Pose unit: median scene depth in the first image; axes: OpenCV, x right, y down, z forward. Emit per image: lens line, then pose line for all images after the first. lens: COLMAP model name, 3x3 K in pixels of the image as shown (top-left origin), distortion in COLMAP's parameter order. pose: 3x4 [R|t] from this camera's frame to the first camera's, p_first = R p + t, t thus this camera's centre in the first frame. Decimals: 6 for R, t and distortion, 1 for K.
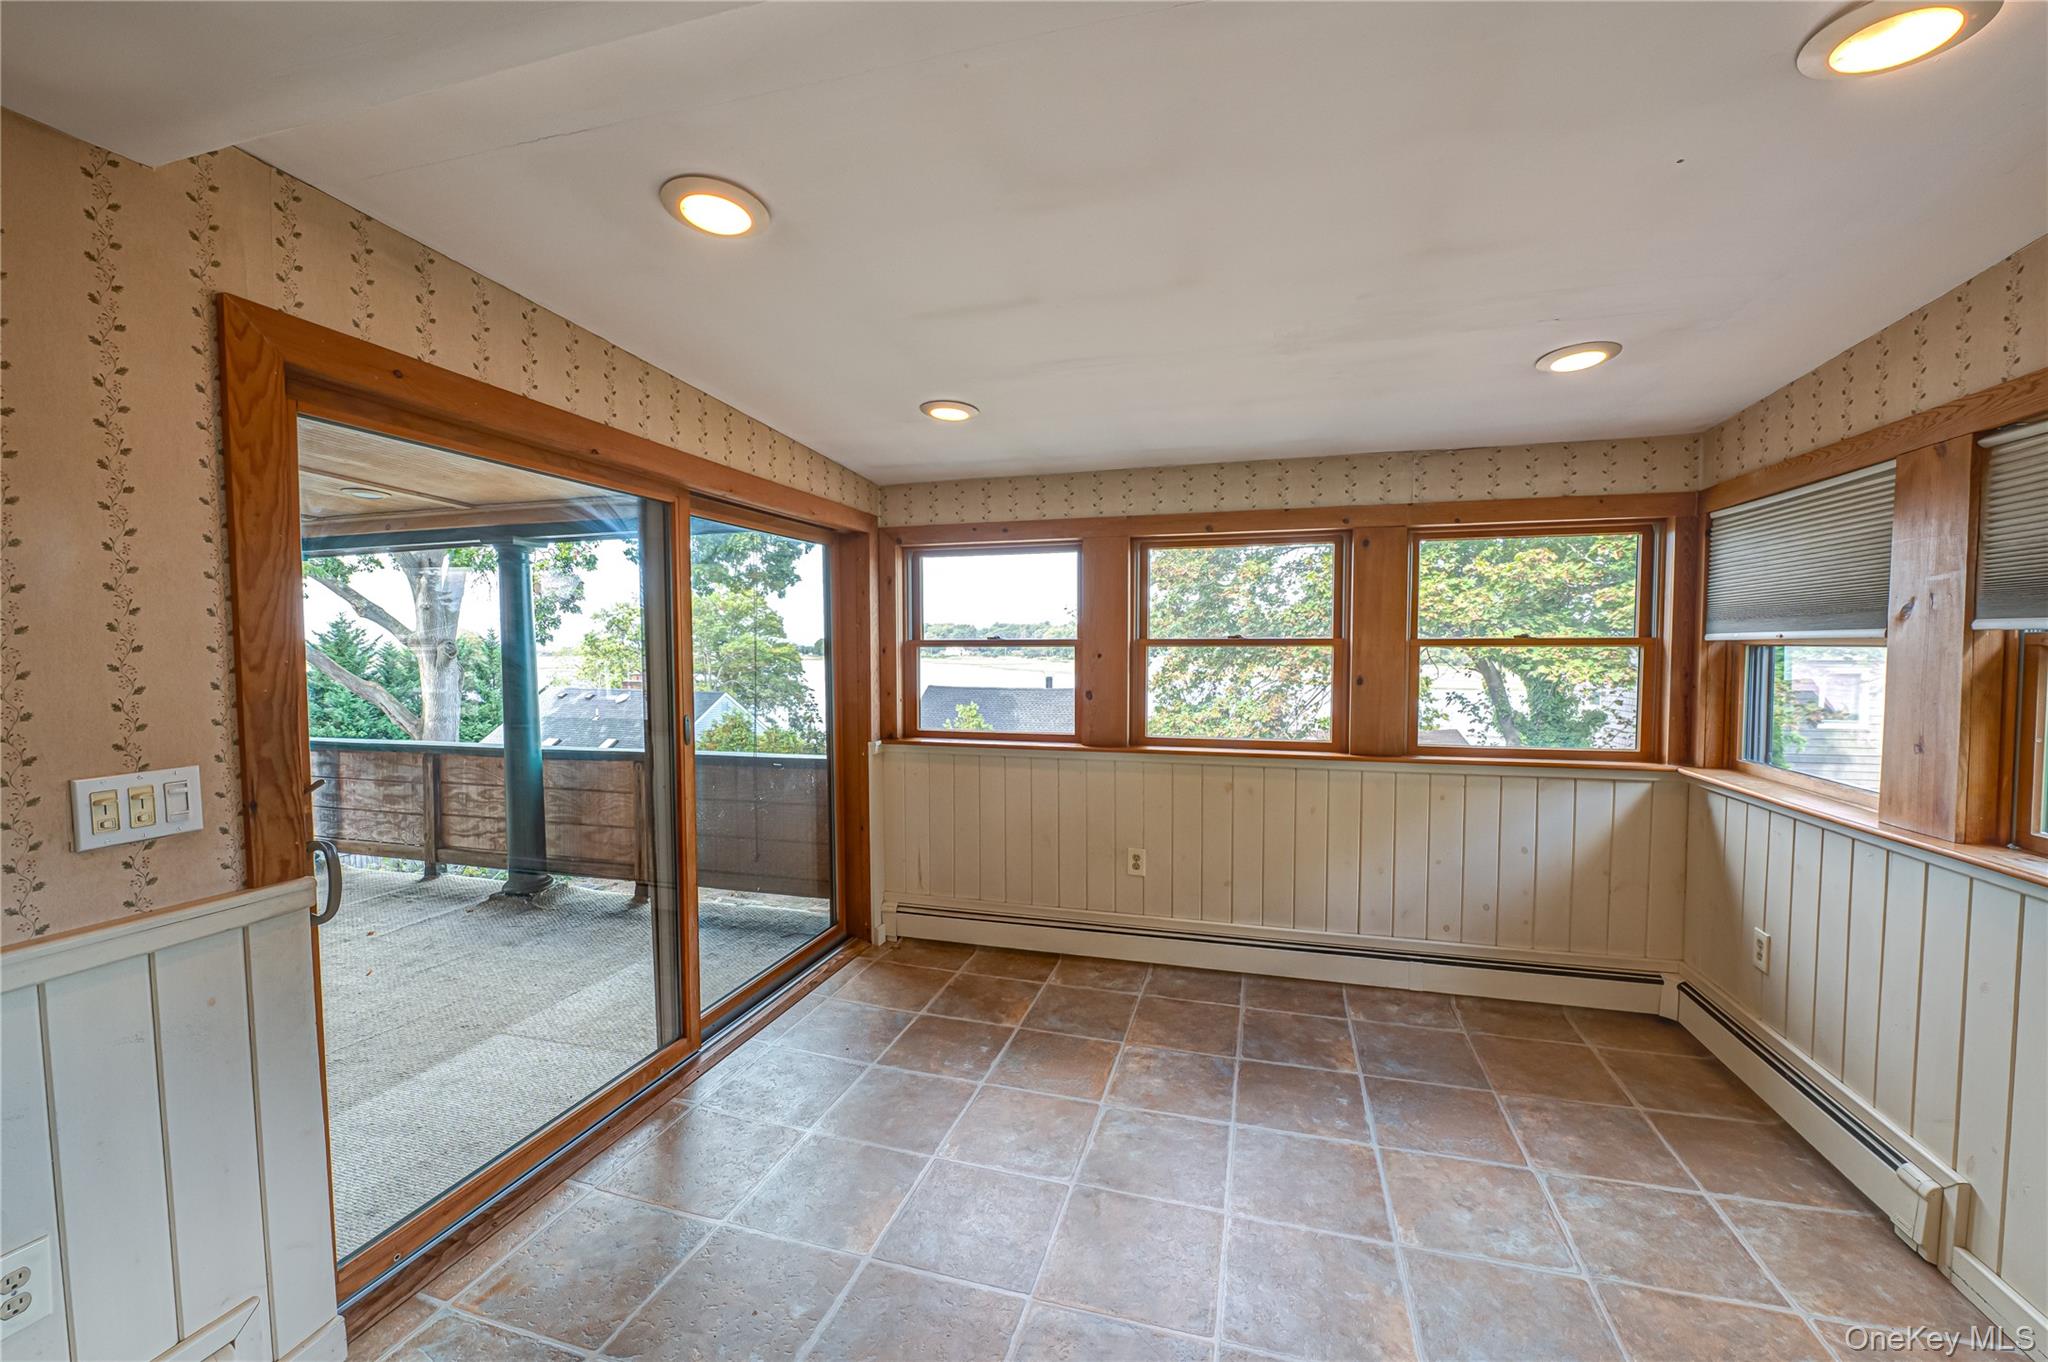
lens RADIAL K [[807.0, 0, 1029.1], [0, 807.0, 688.5], [0, 0, 1]] dist [-0.007808, -0.001655]
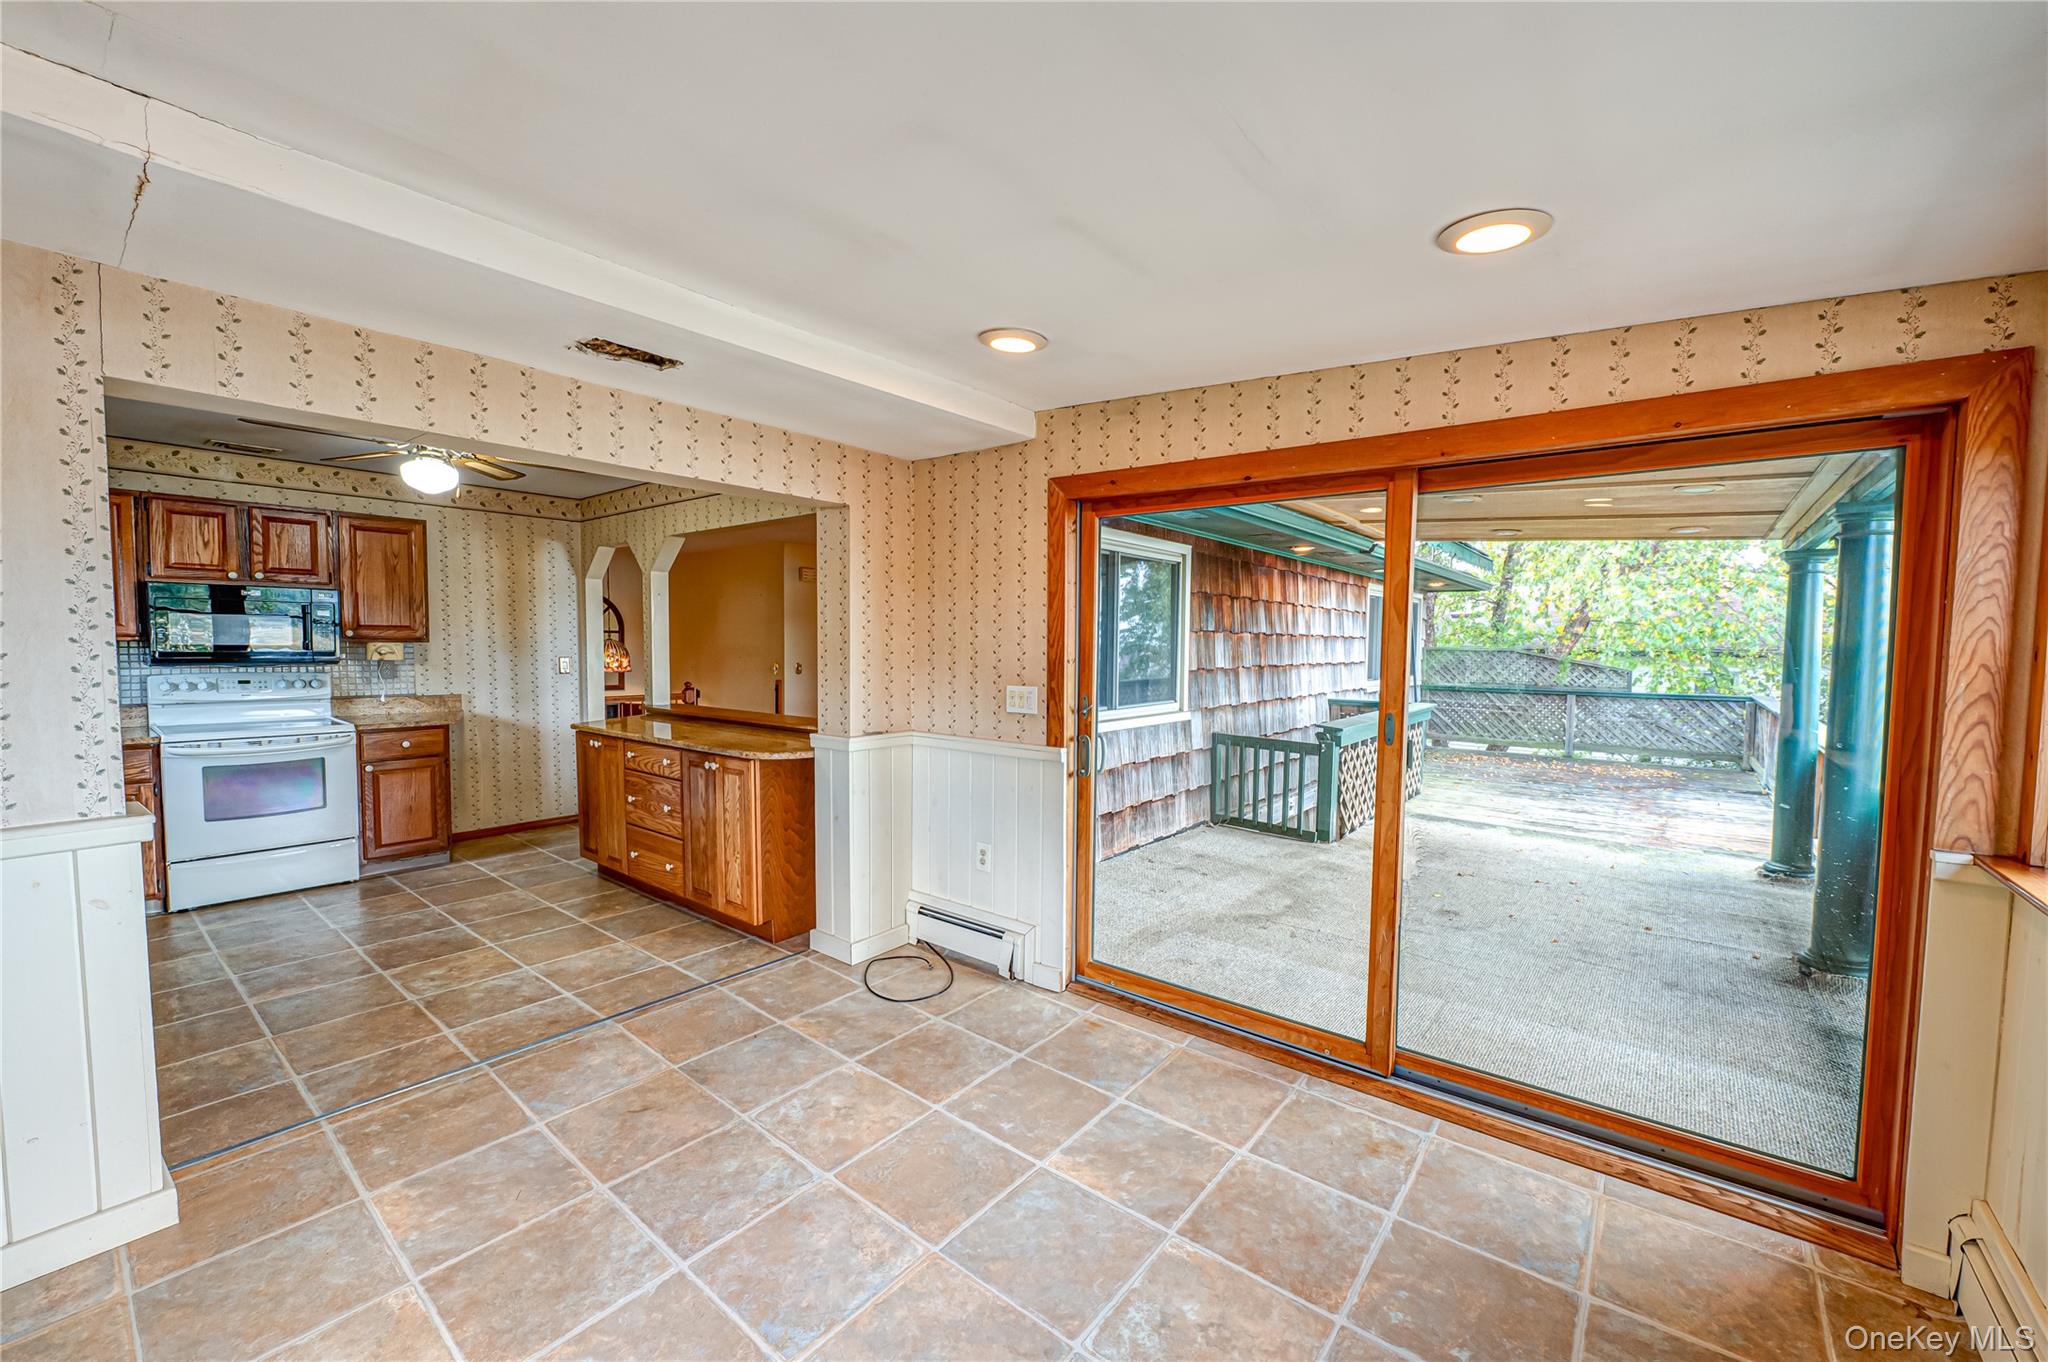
lens RADIAL K [[807.0, 0, 1032.1], [0, 807.0, 688.8], [0, 0, 1]] dist [-0.007808, -0.001655]
pose [[-0.376010, 0.053187, -0.925088, 0.475559], [-0.060623, 0.994800, 0.081835, -0.037267], [0.924630, 0.086852, -0.370831, 0.770064]]
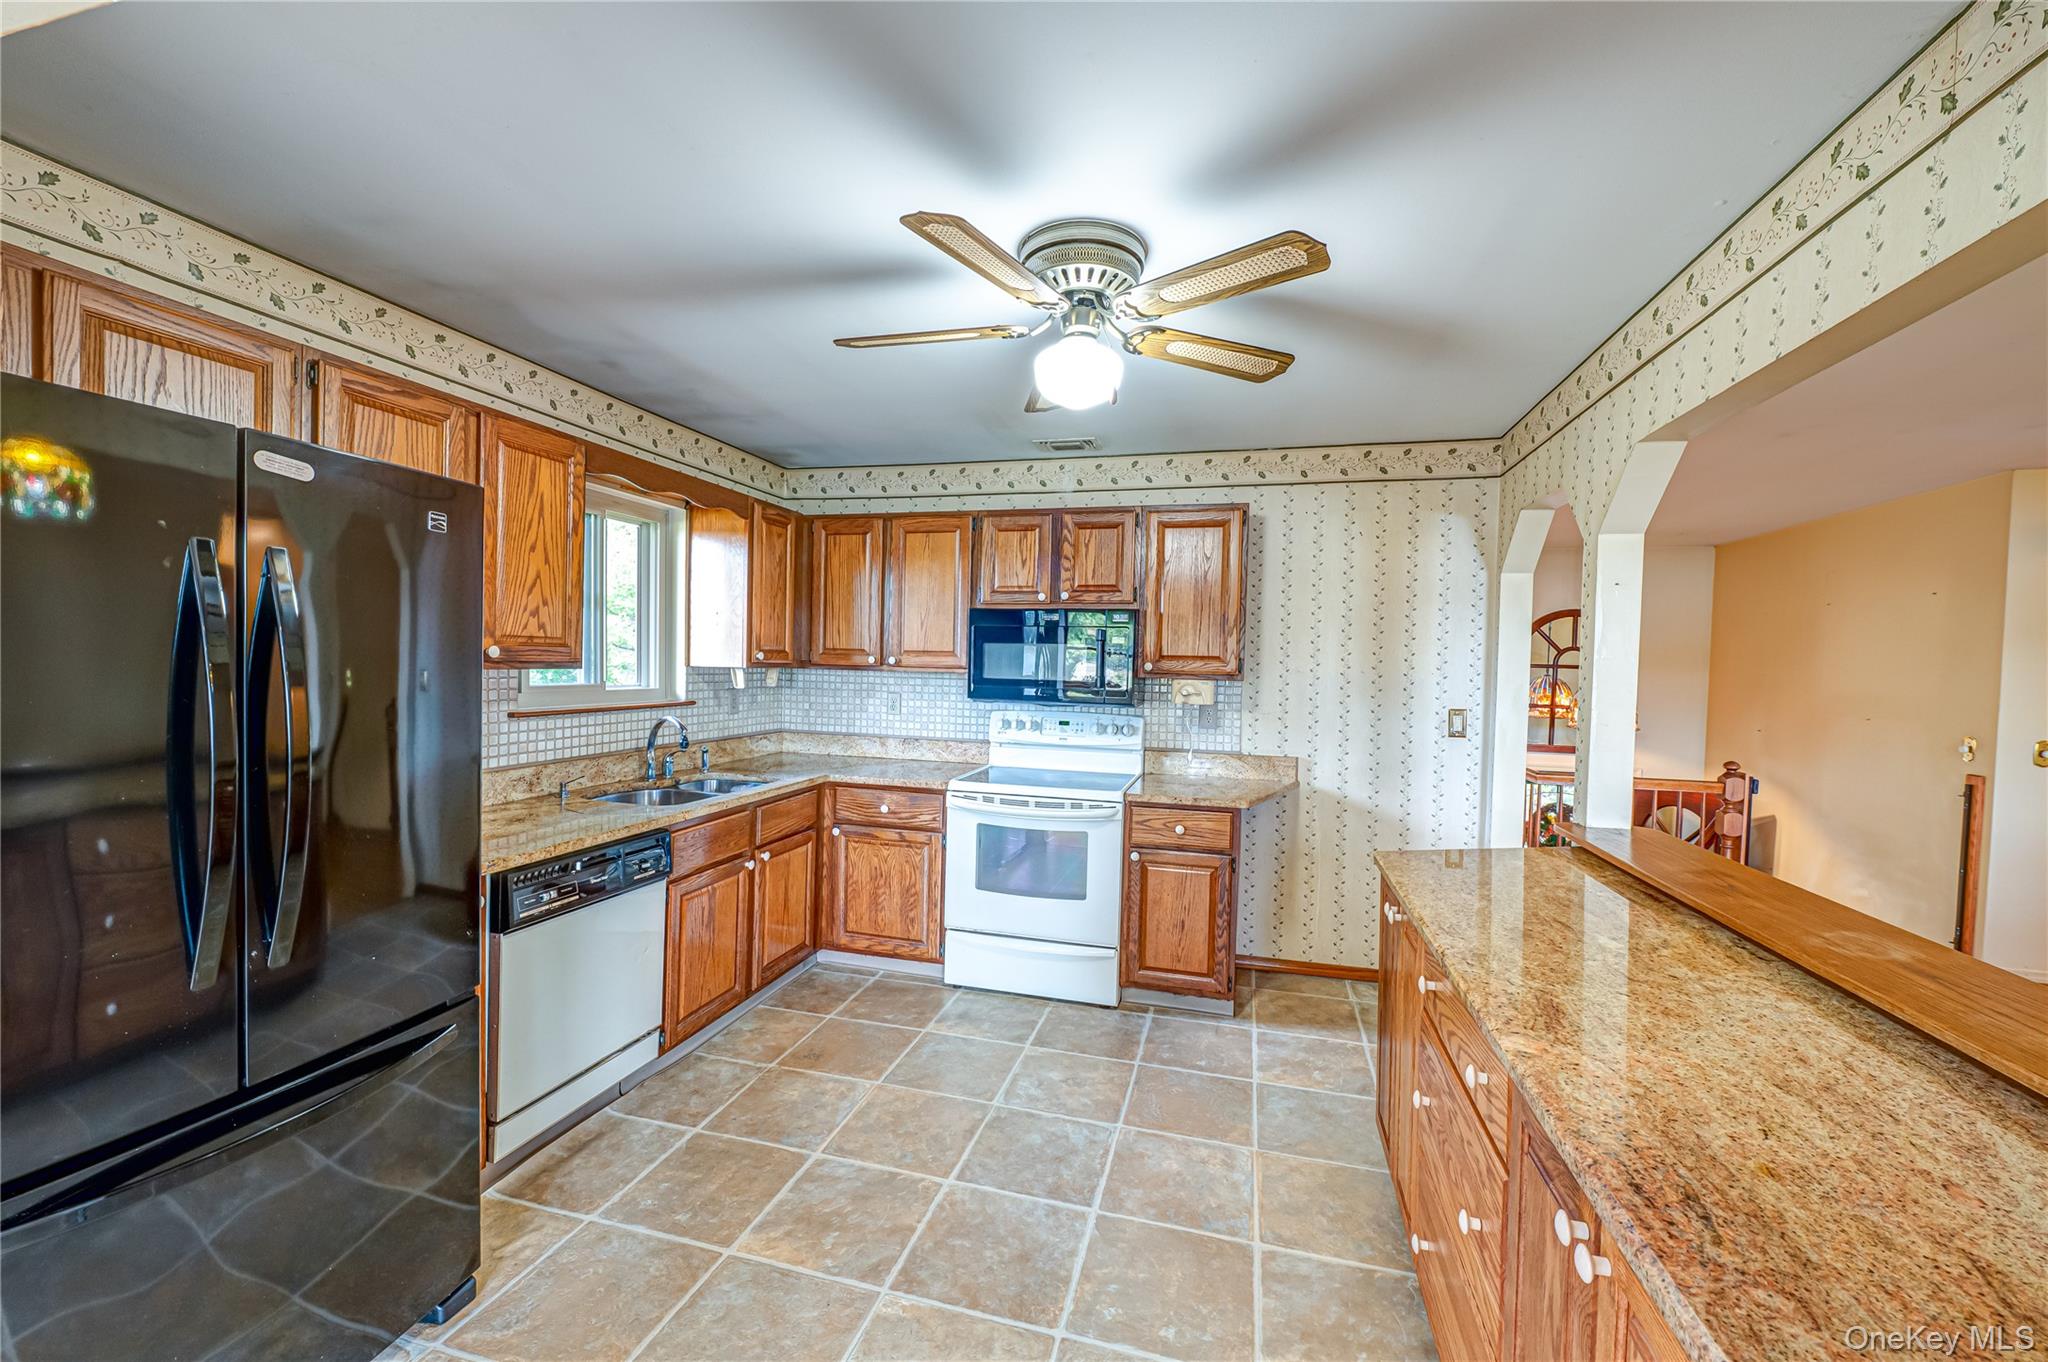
lens RADIAL K [[807.0, 0, 1029.2], [0, 807.0, 685.4], [0, 0, 1]] dist [-0.007808, -0.001655]
pose [[-0.999702, -0.017177, -0.017373, -0.199120], [-0.018593, 0.996214, 0.084924, -0.009120], [0.015849, 0.085222, -0.996236, 0.190993]]
